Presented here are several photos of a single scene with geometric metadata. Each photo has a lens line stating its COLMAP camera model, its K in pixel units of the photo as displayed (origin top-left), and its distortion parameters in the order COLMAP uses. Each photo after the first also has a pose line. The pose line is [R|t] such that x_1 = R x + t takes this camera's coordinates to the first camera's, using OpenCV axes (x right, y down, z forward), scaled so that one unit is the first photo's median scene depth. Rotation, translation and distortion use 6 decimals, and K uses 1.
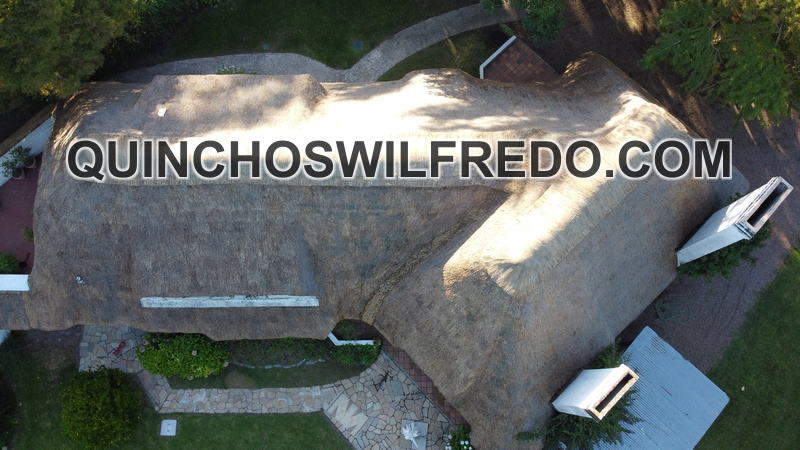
lens RADIAL K [[587.8, 0, 402.3], [0, 587.8, 216.5], [0, 0, 1]] dist [0.124518, -0.288762]
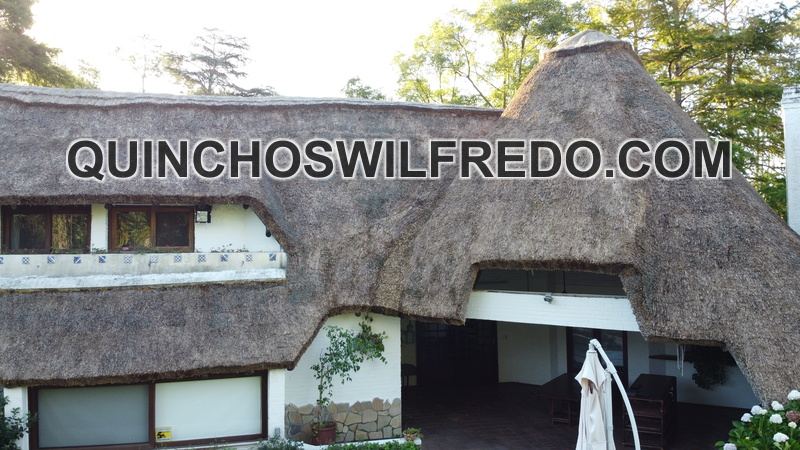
lens RADIAL K [[595.4, 0, 400.0], [0, 595.4, 225.0], [0, 0, 1]] dist [0.144050, -0.282690]
pose [[0.972687, 0.012783, 0.231770, -0.167319], [0.222967, 0.226200, -0.948219, 0.641838], [-0.064548, 0.973997, 0.217172, 0.855593]]
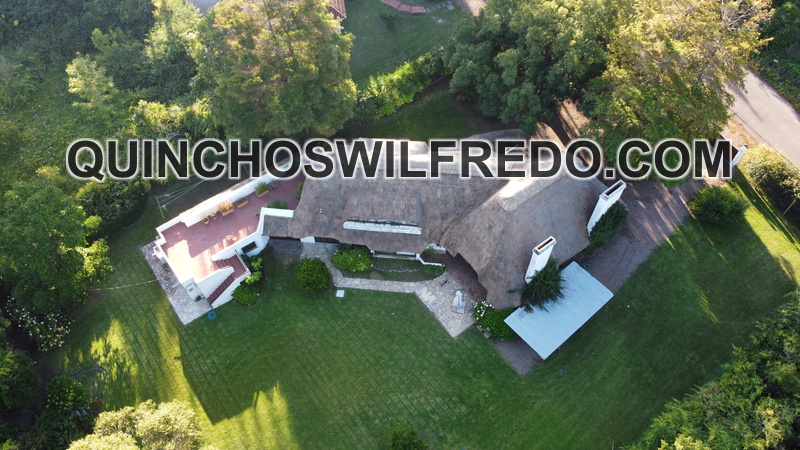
lens RADIAL K [[569.5, 0, 400.0], [0, 569.5, 225.0], [0, 0, 1]] dist [0.223750, -0.581263]
pose [[0.993917, 0.088233, -0.065912, -0.082725], [-0.104102, 0.948002, -0.300757, 0.783282], [0.035948, 0.305789, 0.951420, -1.072328]]
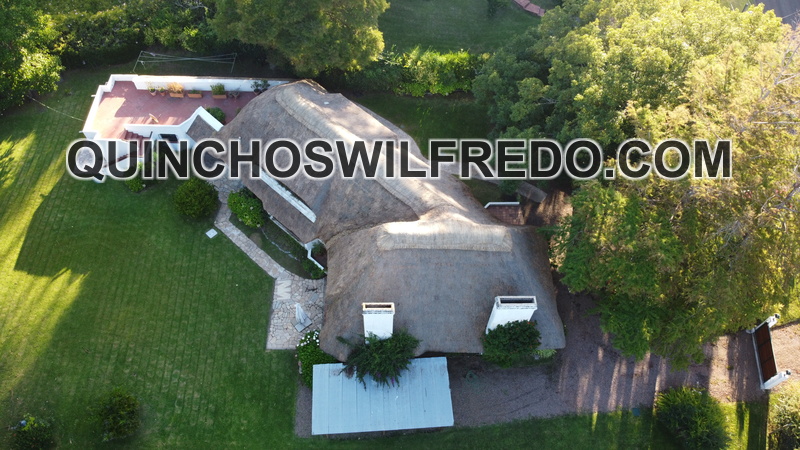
lens RADIAL K [[587.8, 0, 402.3], [0, 587.8, 216.5], [0, 0, 1]] dist [0.124518, -0.288762]
pose [[0.733606, 0.584936, -0.345936, 0.687726], [-0.663710, 0.726053, -0.179823, 0.287059], [0.145983, 0.361521, 0.920865, -0.653611]]
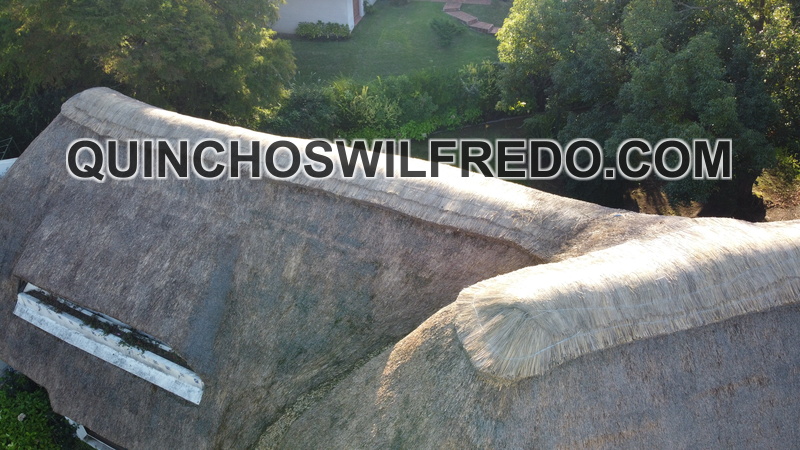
lens RADIAL K [[587.8, 0, 402.3], [0, 587.8, 216.5], [0, 0, 1]] dist [0.124518, -0.288762]
pose [[0.893547, 0.261706, -0.364807, 0.210764], [-0.432965, 0.717304, -0.545908, 0.256839], [0.118810, 0.645743, 0.754255, 0.460318]]
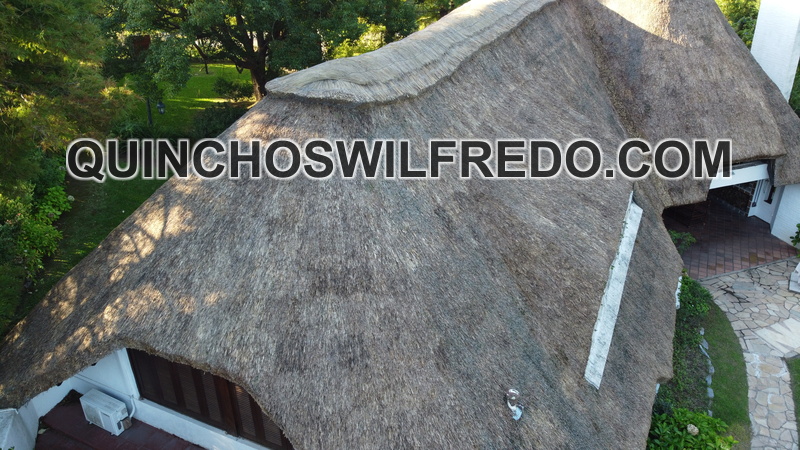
lens RADIAL K [[595.4, 0, 400.0], [0, 595.4, 225.0], [0, 0, 1]] dist [0.144050, -0.282690]
pose [[0.418365, -0.413342, 0.808776, -0.798323], [0.876567, 0.416982, -0.240324, 0.087370], [-0.237909, 0.809490, 0.536773, 0.734746]]
